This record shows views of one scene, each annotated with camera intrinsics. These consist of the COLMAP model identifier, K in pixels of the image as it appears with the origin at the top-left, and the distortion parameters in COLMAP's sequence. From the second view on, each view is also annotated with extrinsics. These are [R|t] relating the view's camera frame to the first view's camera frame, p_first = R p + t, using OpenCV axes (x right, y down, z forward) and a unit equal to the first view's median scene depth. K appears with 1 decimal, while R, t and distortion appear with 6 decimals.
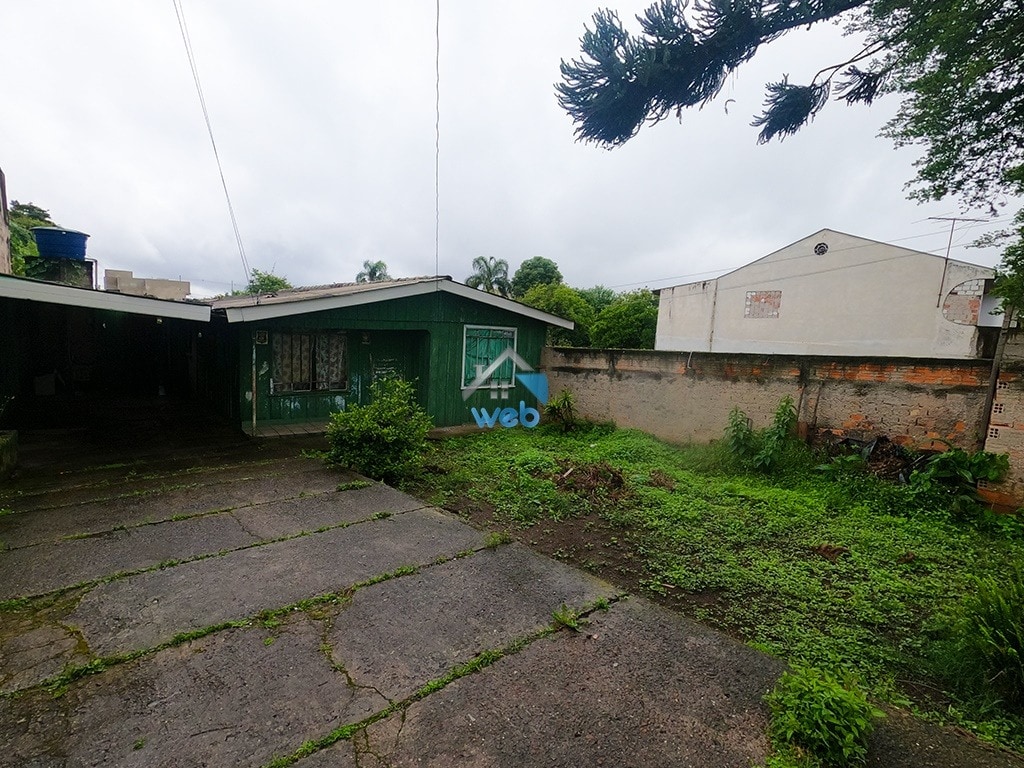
lens RADIAL K [[487.6, 0, 510.5], [0, 487.6, 387.0], [0, 0, 1]] dist [-0.001208, 0.001159]
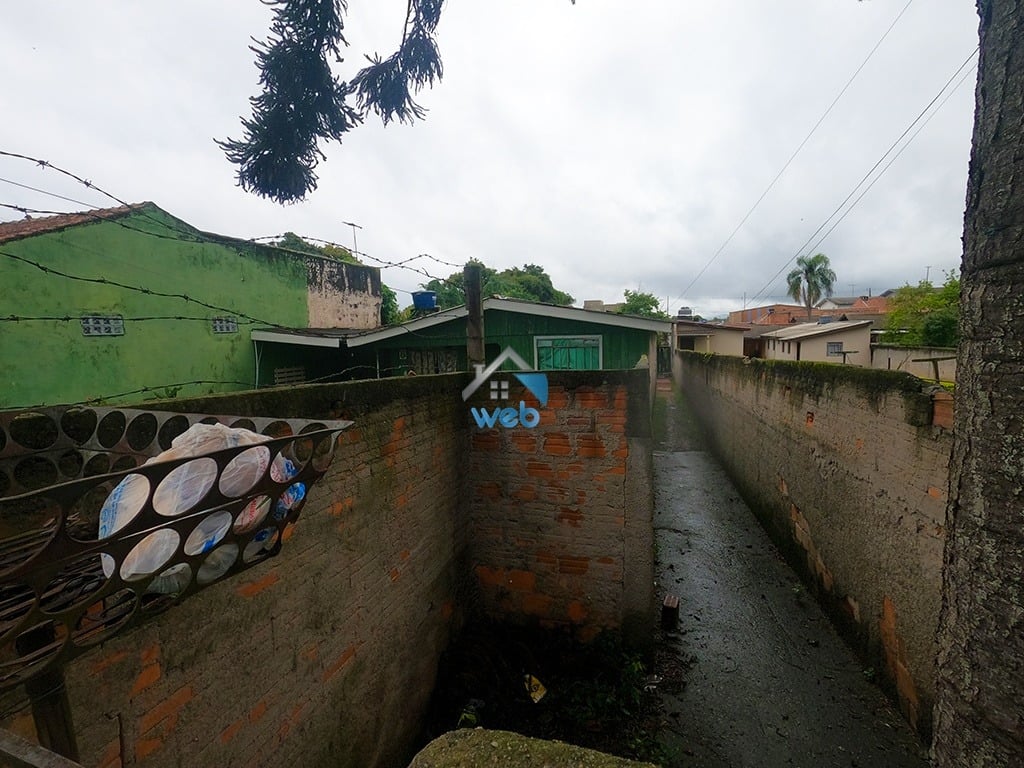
lens RADIAL K [[487.6, 0, 510.5], [0, 487.6, 380.6], [0, 0, 1]] dist [-0.001208, 0.001159]
pose [[0.551347, 0.020458, -0.834025, 1.136159], [-0.045772, 0.998935, -0.005756, -0.035443], [0.833019, 0.041348, 0.551697, 0.567159]]
